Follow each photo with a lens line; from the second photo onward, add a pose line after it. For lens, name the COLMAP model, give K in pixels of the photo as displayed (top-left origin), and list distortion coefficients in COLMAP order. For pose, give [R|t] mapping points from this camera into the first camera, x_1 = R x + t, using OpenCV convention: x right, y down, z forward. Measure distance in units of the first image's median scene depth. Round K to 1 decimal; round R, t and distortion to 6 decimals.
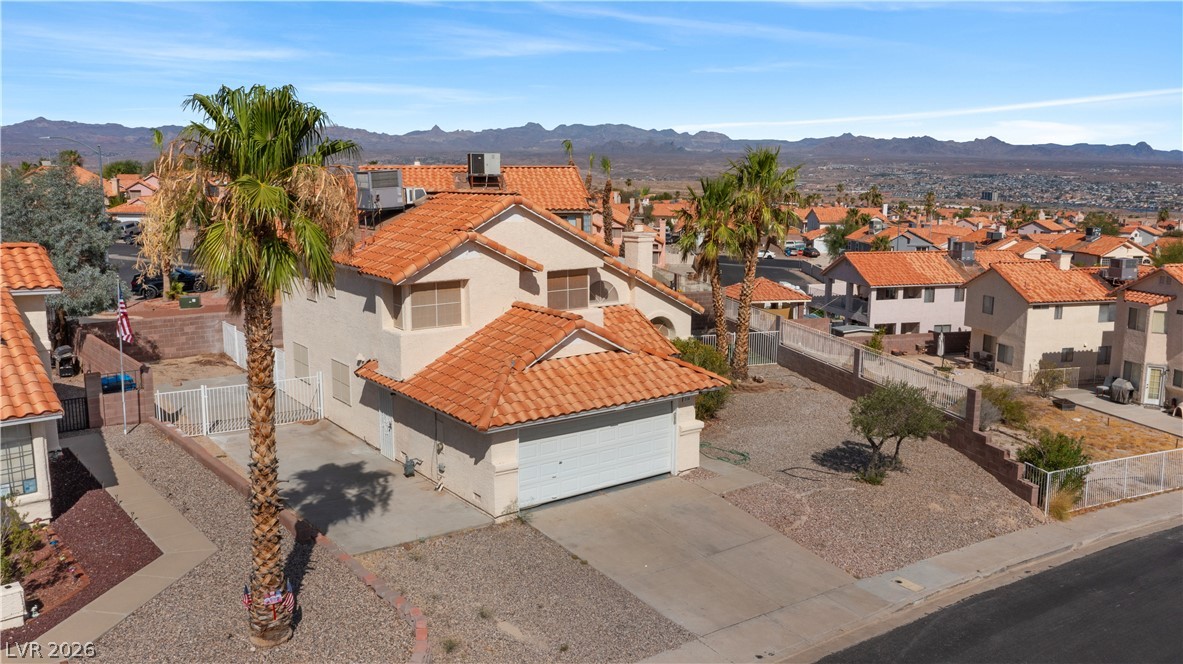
lens RADIAL K [[933.3, 0, 591.1], [0, 933.3, 329.1], [0, 0, 1]] dist [-0.014921, 0.007858]
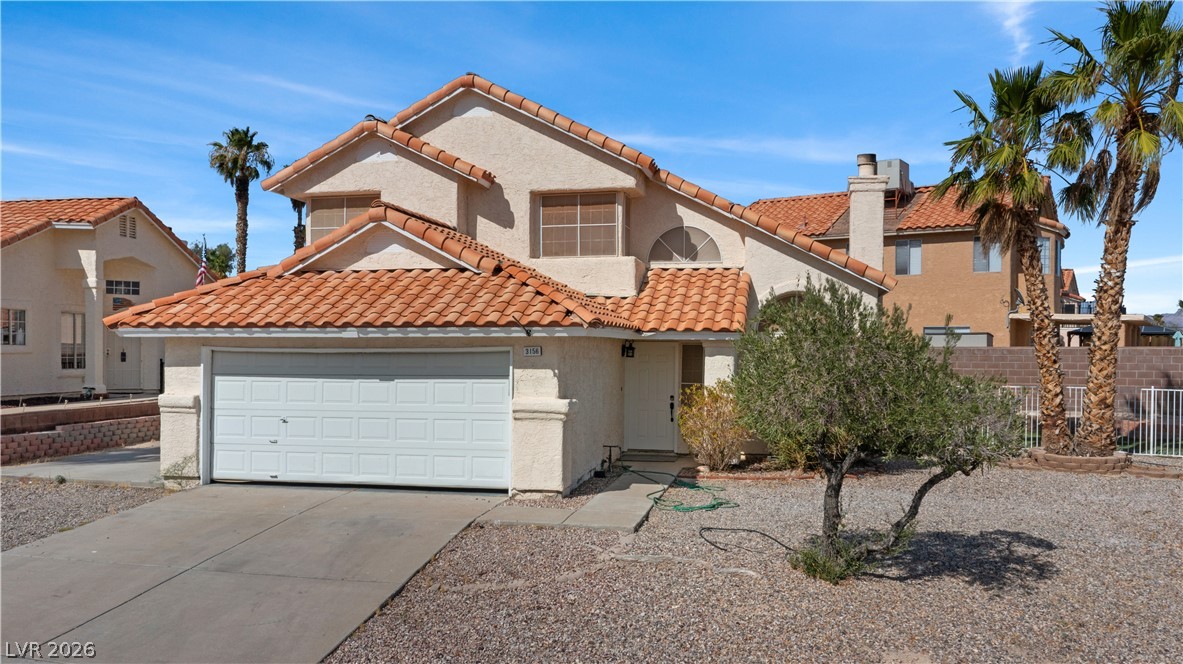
lens RADIAL K [[956.0, 0, 587.7], [0, 956.0, 363.4], [0, 0, 1]] dist [-0.007781, 0.000917]
pose [[0.667511, 0.009630, -0.744538, 0.529573], [-0.128686, 0.986362, -0.102614, 0.133325], [0.733396, 0.164307, 0.659647, 0.664767]]
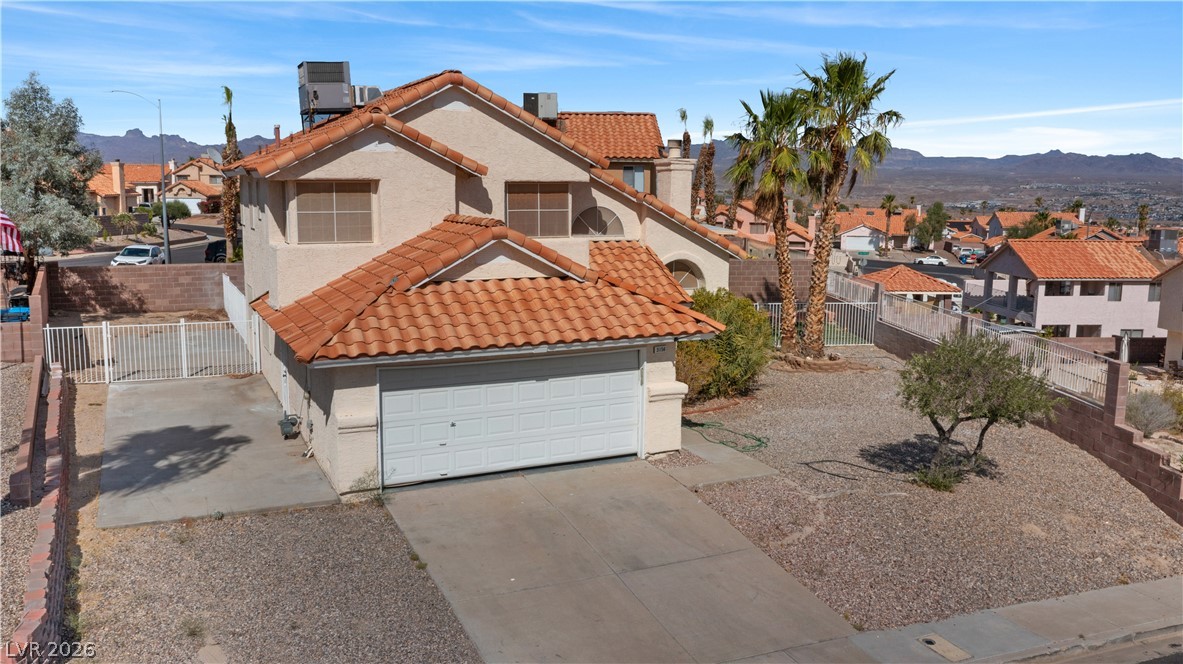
lens RADIAL K [[942.0, 0, 590.1], [0, 942.0, 329.6], [0, 0, 1]] dist [-0.015070, 0.005925]
pose [[0.982076, 0.033677, -0.185455, 0.180959], [-0.037085, 0.999200, -0.014939, 0.072394], [0.184804, 0.021549, 0.982539, 0.298026]]
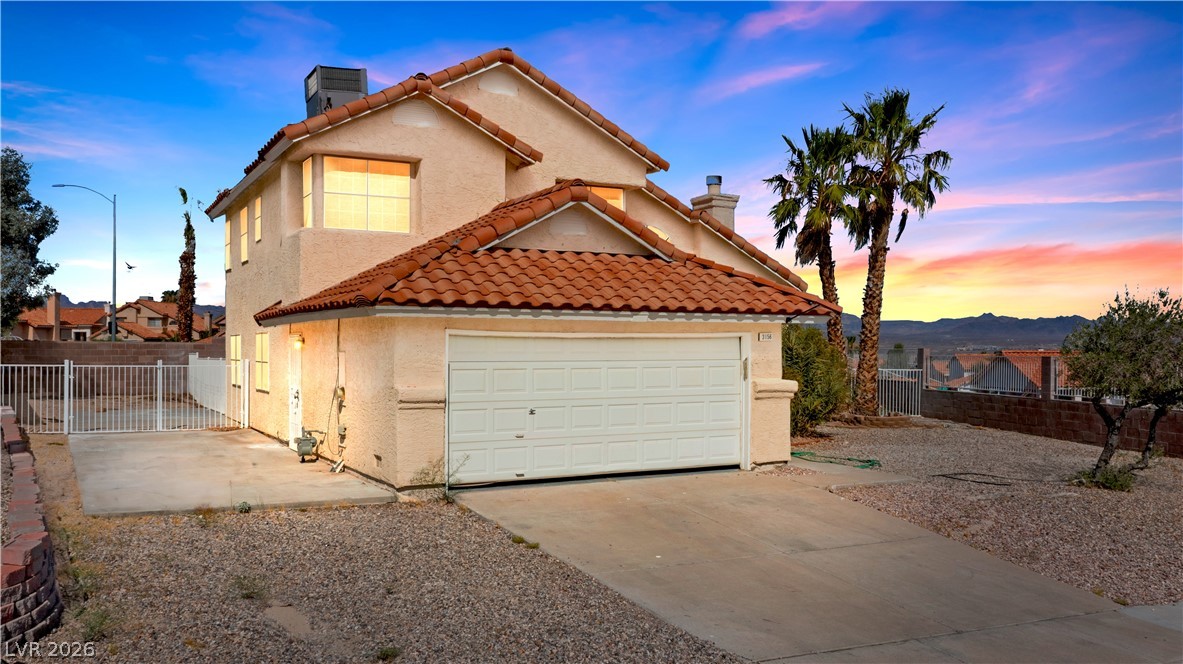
lens RADIAL K [[962.2, 0, 586.8], [0, 962.2, 360.5], [0, 0, 1]] dist [-0.011443, 0.001805]
pose [[0.991299, 0.001186, -0.131624, 0.070396], [-0.022059, 0.987314, -0.157237, 0.186970], [0.129767, 0.158772, 0.978750, 0.395565]]
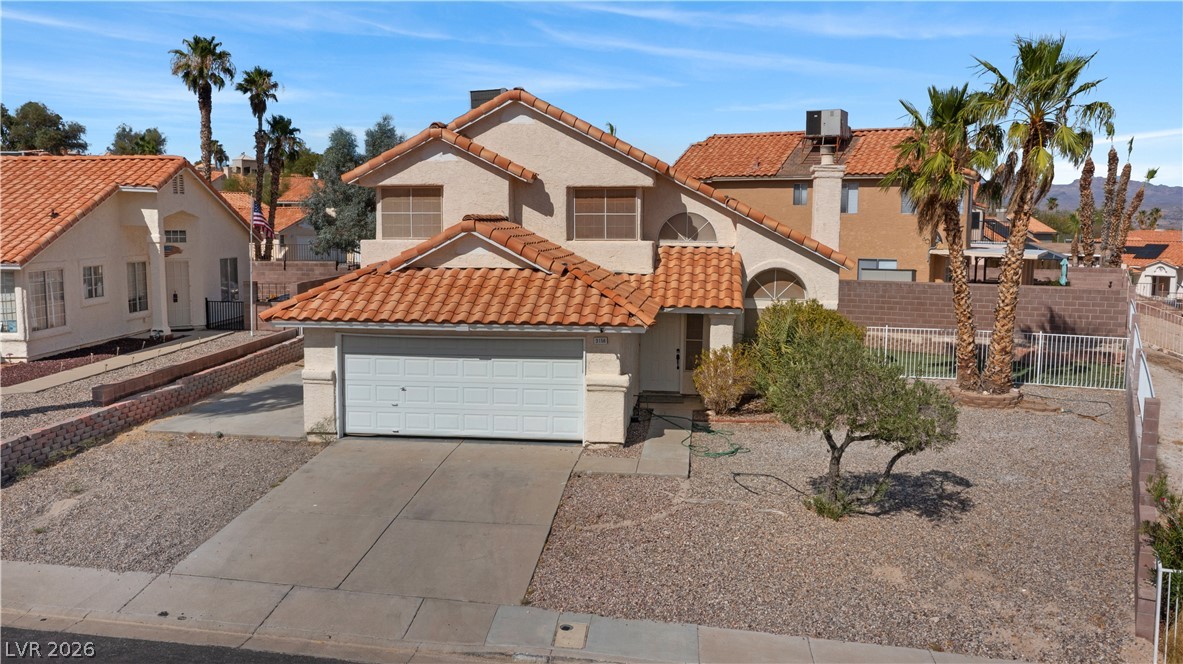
lens RADIAL K [[954.3, 0, 589.8], [0, 954.3, 328.6], [0, 0, 1]] dist [-0.010064, 0.000370]
pose [[0.731948, 0.077731, -0.676913, 0.591064], [-0.118662, 0.992832, -0.014301, 0.076919], [0.670949, 0.090791, 0.735924, 0.455168]]
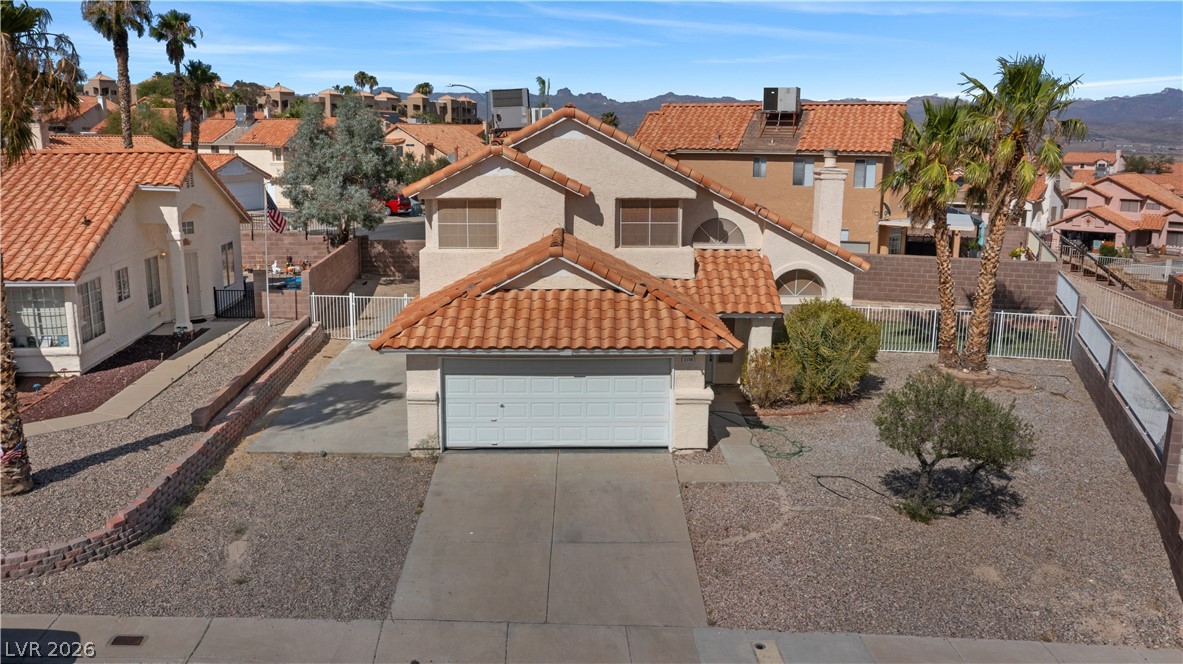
lens RADIAL K [[933.3, 0, 591.1], [0, 933.3, 329.1], [0, 0, 1]] dist [-0.014921, 0.007858]
pose [[0.822453, 0.117985, -0.556462, 0.473319], [-0.101011, 0.992998, 0.061248, 0.008878], [0.559792, 0.005835, 0.828613, 0.295735]]
